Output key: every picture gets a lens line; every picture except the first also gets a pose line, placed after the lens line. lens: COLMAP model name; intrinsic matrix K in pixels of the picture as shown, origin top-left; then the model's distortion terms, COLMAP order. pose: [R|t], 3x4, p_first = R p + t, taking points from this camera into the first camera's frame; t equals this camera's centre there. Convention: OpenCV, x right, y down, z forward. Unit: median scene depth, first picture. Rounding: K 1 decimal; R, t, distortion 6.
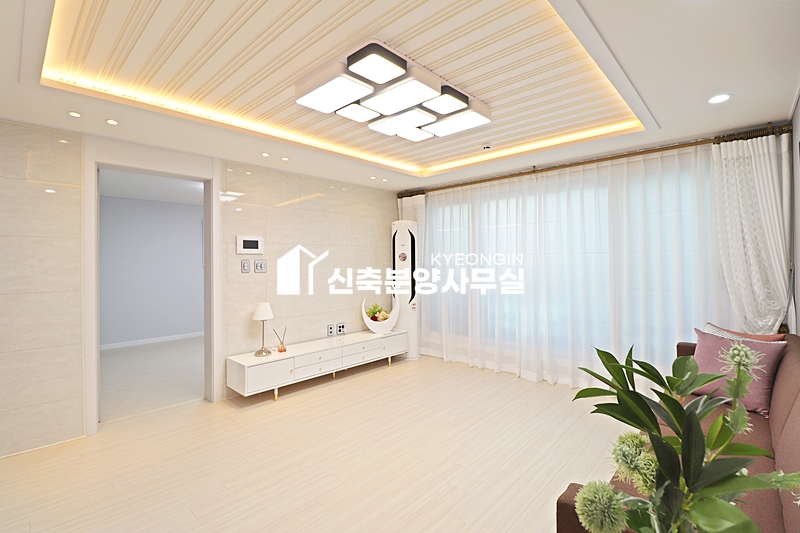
lens RADIAL K [[368.7, 0, 396.1], [0, 368.7, 265.1], [0, 0, 1]] dist [-0.006068, -0.008509]
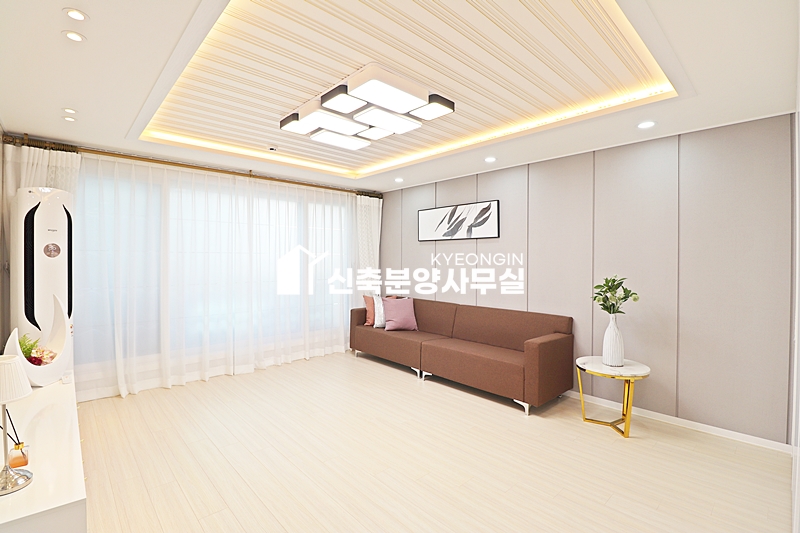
lens RADIAL K [[368.7, 0, 400.2], [0, 368.7, 266.3], [0, 0, 1]] dist [-0.006068, -0.008509]
pose [[0.061186, -0.007404, 0.998099, -0.647400], [0.002180, 0.999971, 0.007284, 0.001411], [-0.998124, 0.001730, 0.061200, 0.494267]]
